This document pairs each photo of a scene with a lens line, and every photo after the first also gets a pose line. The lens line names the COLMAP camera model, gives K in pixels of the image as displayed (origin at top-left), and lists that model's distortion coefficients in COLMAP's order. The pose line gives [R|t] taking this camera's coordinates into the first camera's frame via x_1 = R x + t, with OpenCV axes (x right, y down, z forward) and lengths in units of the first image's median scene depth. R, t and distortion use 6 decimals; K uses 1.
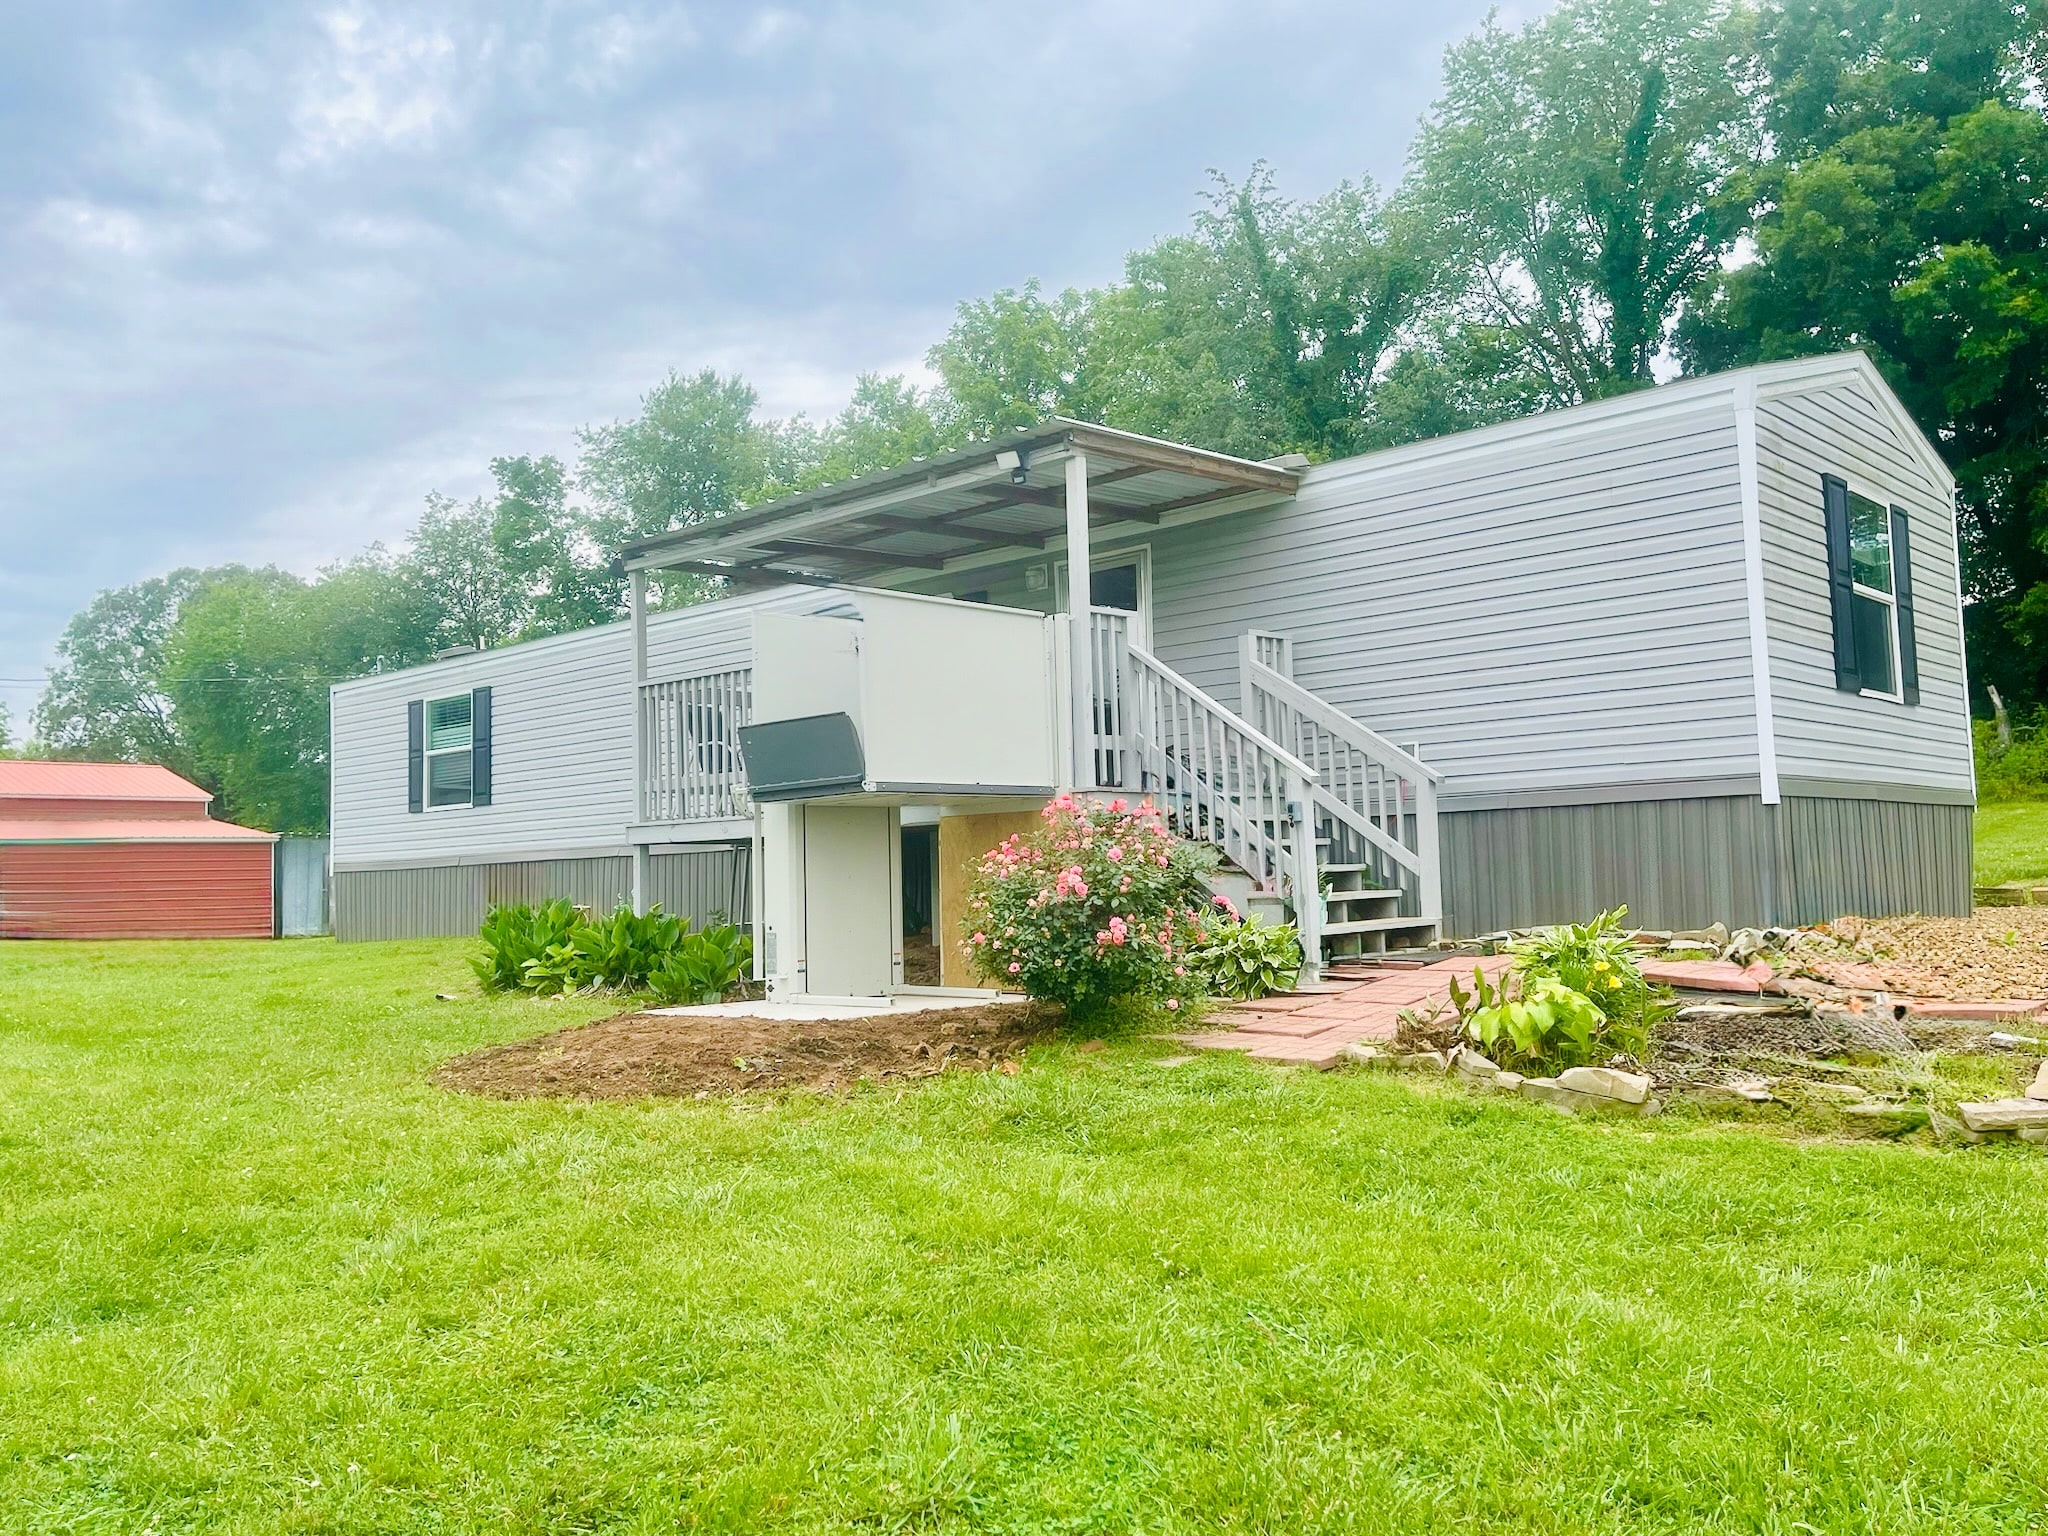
lens RADIAL K [[1675.0, 0, 1016.5], [0, 1675.0, 754.2], [0, 0, 1]] dist [0.130554, -0.058738]
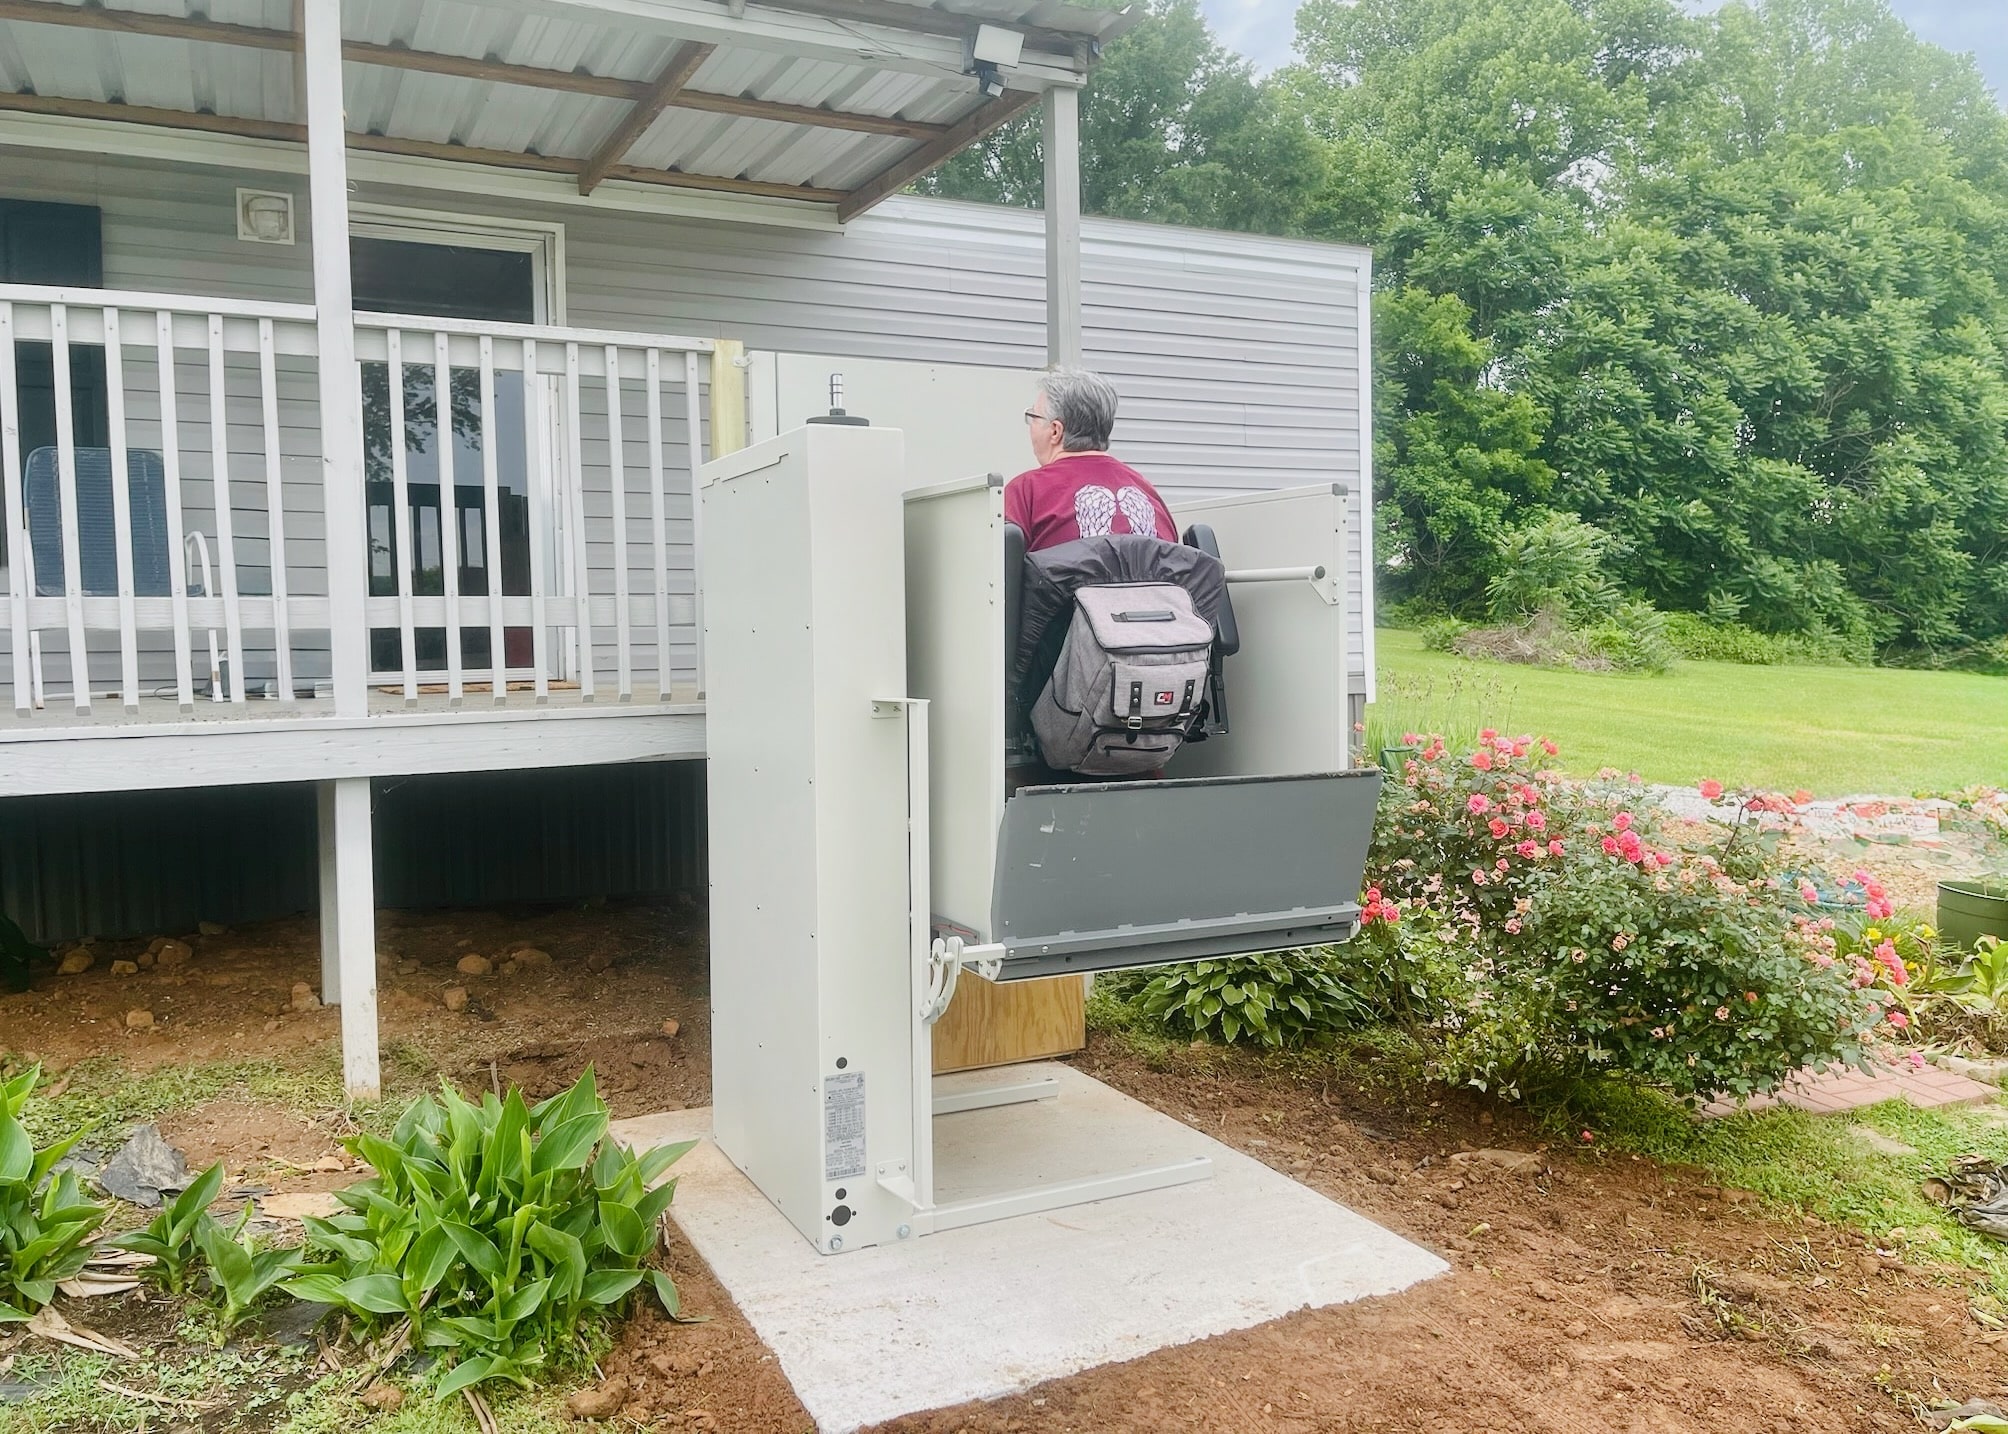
lens RADIAL K [[1521.4, 0, 1004.0], [0, 1521.4, 717.0], [0, 0, 1]] dist [0.003899, 0.003145]
pose [[0.375113, -0.032439, 0.926411, -0.353544], [-0.068052, 0.995727, 0.062421, -0.001270], [-0.924478, -0.086459, 0.371302, 0.660682]]
